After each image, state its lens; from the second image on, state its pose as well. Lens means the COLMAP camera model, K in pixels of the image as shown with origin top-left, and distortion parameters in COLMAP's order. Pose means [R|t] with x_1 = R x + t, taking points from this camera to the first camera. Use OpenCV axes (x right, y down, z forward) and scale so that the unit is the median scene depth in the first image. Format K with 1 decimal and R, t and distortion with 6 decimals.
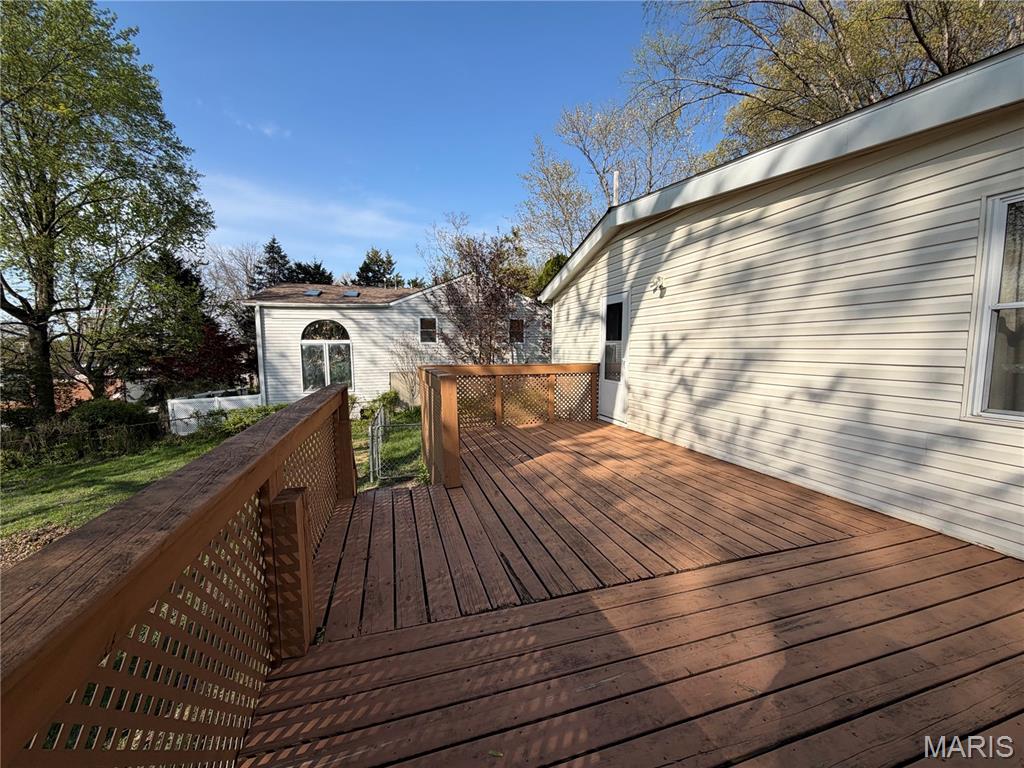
lens RADIAL K [[407.0, 0, 513.6], [0, 407.0, 385.1], [0, 0, 1]] dist [0.000995, 0.000109]
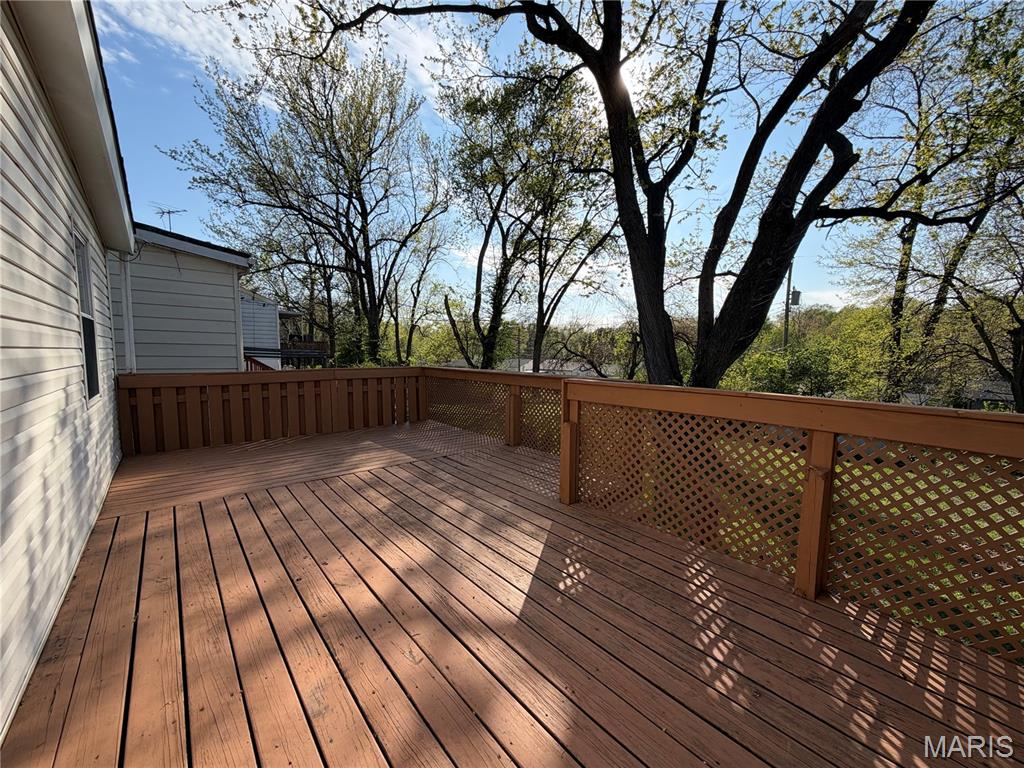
lens RADIAL K [[407.0, 0, 513.6], [0, 407.0, 385.1], [0, 0, 1]] dist [0.000995, 0.000109]
pose [[-0.916432, 0.041896, -0.397992, 0.096111], [-0.031383, 0.983918, 0.175840, -0.048987], [0.398959, 0.173635, -0.900379, 0.528150]]
